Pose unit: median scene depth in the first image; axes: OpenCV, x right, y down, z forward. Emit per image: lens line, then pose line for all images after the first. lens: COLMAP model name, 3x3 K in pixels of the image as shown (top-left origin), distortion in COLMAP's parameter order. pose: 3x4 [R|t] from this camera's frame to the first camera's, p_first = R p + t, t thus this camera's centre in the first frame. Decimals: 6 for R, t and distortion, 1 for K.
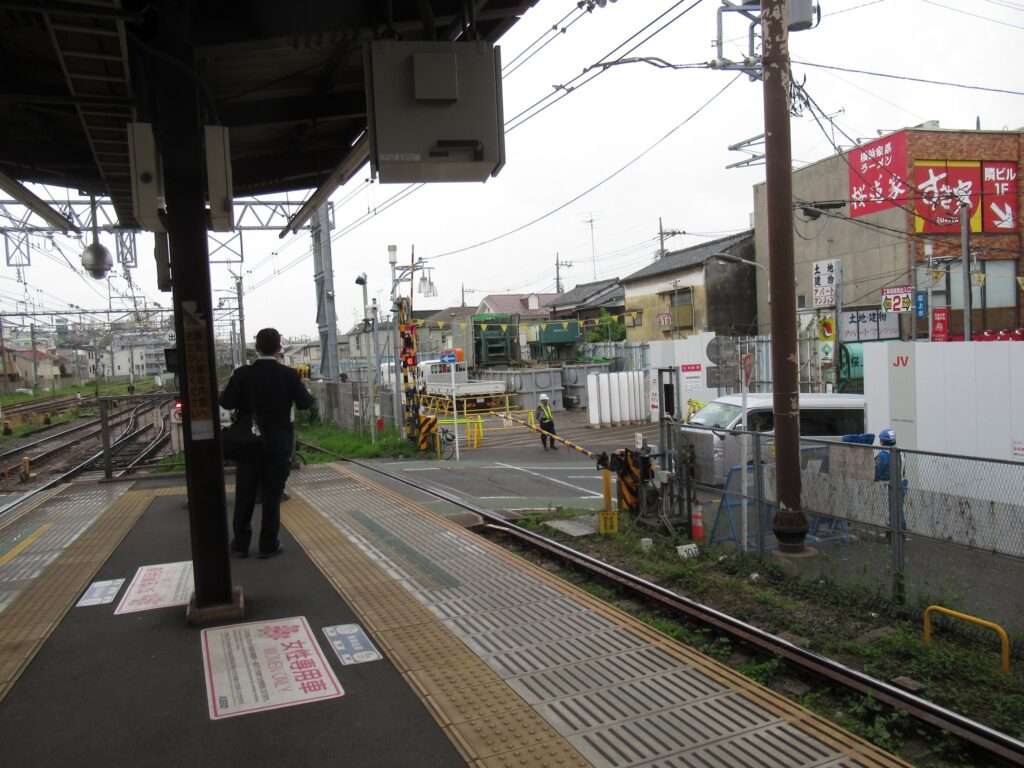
lens RADIAL K [[762.5, 0, 506.3], [0, 762.5, 387.9], [0, 0, 1]] dist [0.001549, -0.001784]
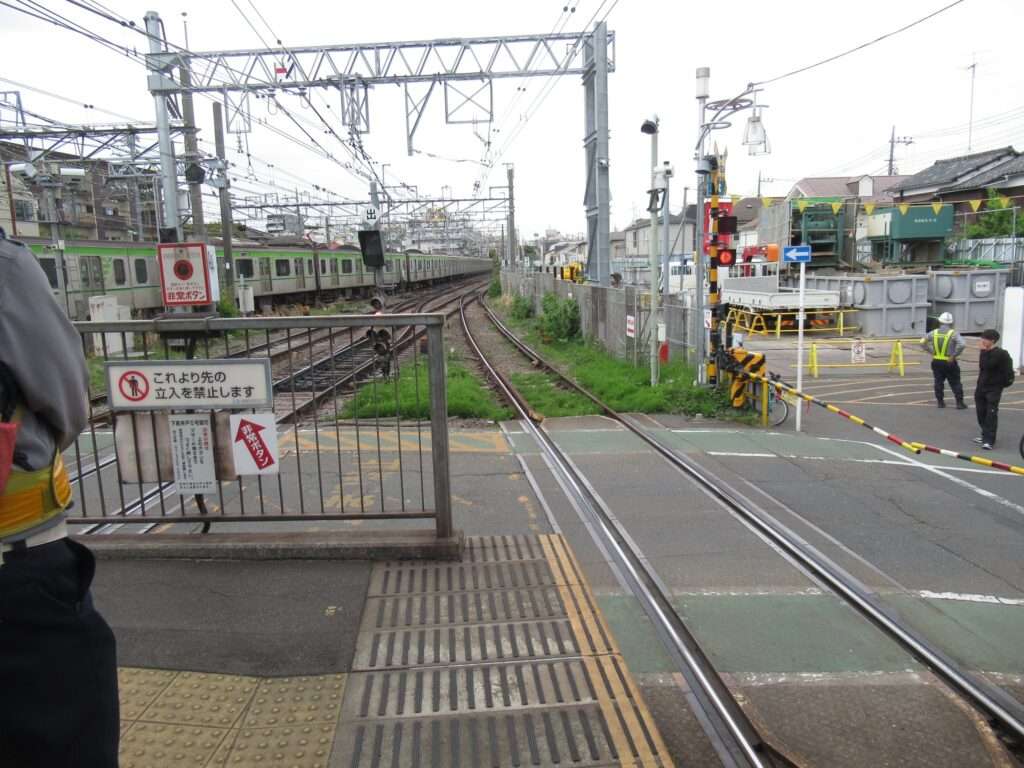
lens RADIAL K [[762.5, 0, 506.3], [0, 762.5, 387.9], [0, 0, 1]] dist [0.001549, -0.001784]
pose [[0.937444, 0.079726, -0.338884, -0.051685], [-0.035147, 0.990125, 0.135711, -0.006015], [0.346357, -0.115310, 0.930989, 0.253914]]
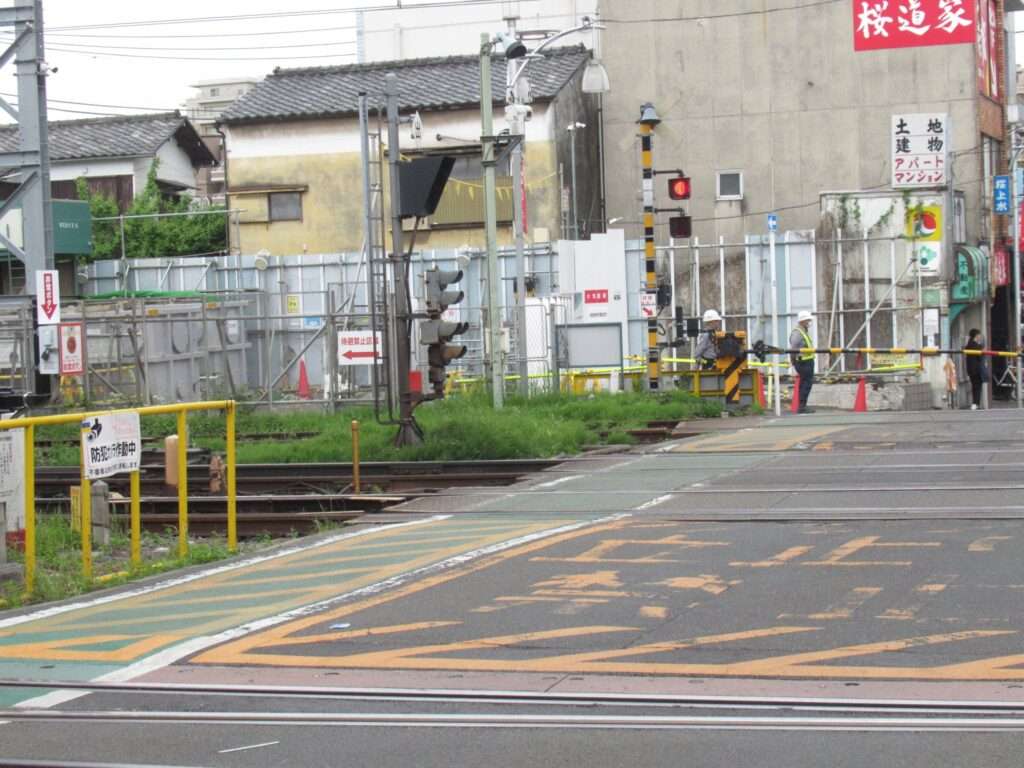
lens RADIAL K [[2014.4, 0, 512.0], [0, 2014.4, 384.0], [0, 0, 1]] dist [0.021927, -0.212465]
pose [[0.588136, -0.001767, 0.808760, -0.849524], [0.047564, 0.998342, -0.032408, 0.070763], [-0.807362, 0.057528, 0.587245, 0.231688]]
